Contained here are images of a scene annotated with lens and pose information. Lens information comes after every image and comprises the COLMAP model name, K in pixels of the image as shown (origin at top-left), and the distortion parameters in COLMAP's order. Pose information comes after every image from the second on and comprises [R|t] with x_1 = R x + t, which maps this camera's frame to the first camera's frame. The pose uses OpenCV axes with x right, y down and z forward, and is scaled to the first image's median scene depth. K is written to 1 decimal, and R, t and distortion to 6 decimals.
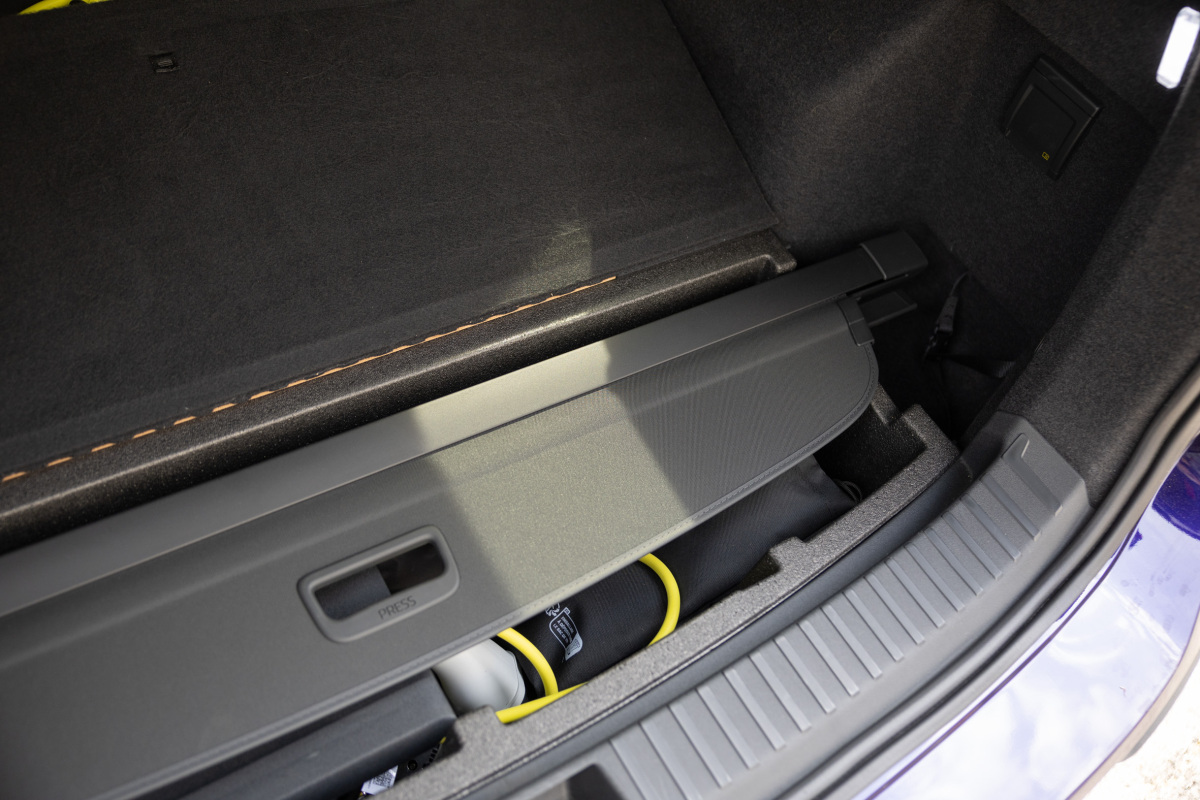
lens RADIAL K [[1049.3, 0, 599.9], [0, 1049.3, 401.5], [0, 0, 1]] dist [-0.016766, 0.021683]
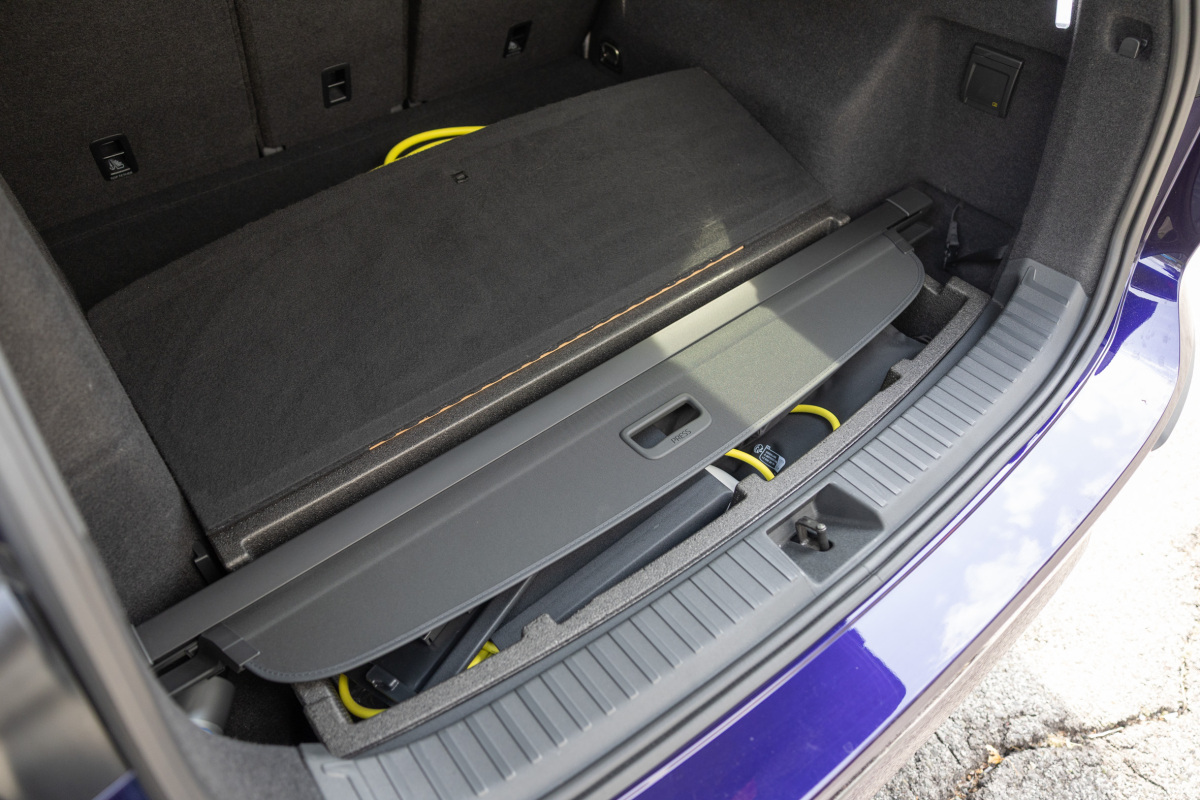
lens RADIAL K [[782.8, 0, 601.8], [0, 782.8, 399.2], [0, 0, 1]] dist [0.001246, 0.002608]
pose [[0.971355, -0.227628, -0.068222, -0.177678], [0.219803, 0.969759, -0.106081, 0.199026], [0.090306, 0.088047, 0.992014, -0.196521]]
